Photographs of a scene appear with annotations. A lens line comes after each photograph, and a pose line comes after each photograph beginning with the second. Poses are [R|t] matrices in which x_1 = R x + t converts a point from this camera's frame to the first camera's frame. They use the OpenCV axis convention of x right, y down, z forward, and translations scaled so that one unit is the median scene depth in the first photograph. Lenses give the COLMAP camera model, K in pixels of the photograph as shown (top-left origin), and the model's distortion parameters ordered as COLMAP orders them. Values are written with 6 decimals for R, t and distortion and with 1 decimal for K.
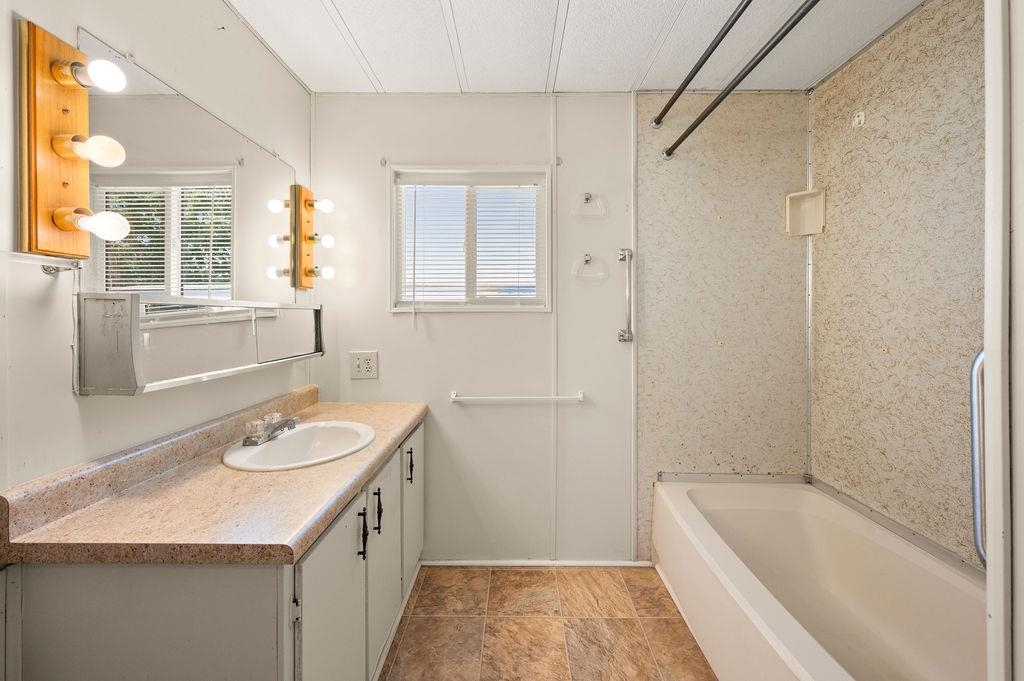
lens RADIAL K [[410.6, 0, 506.1], [0, 410.6, 314.3], [0, 0, 1]] dist [0.000161, -0.000994]
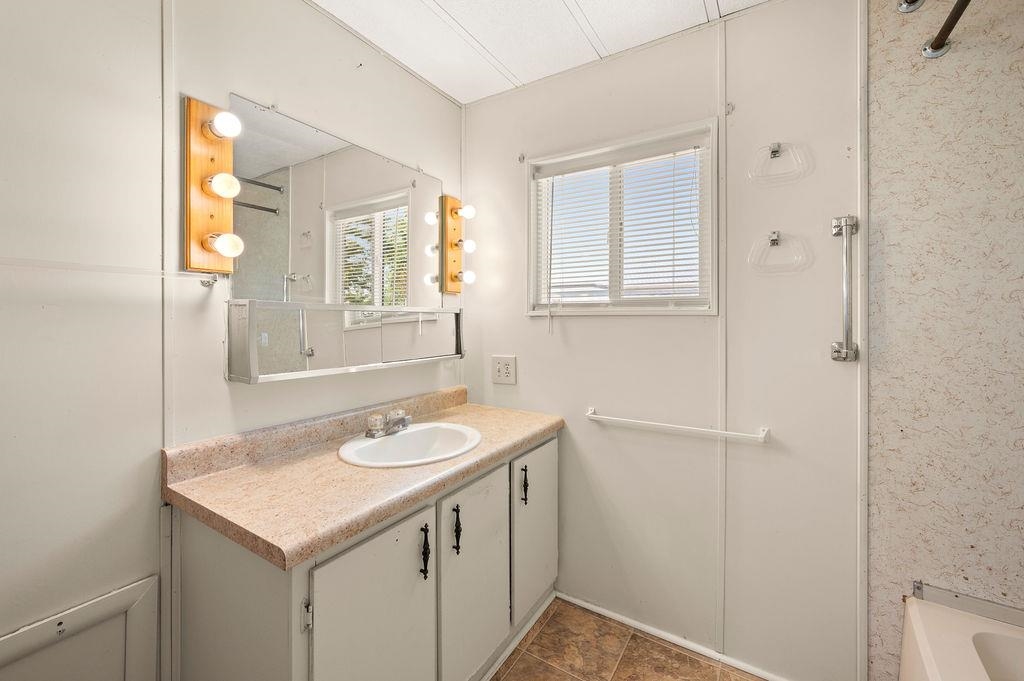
lens RADIAL K [[410.6, 0, 515.5], [0, 410.6, 316.7], [0, 0, 1]] dist [0.000161, -0.000994]
pose [[0.851273, 0.000080, -0.524723, 0.193825], [-0.002012, 0.999993, -0.003110, 0.000632], [0.524719, 0.003703, 0.851267, 0.186421]]
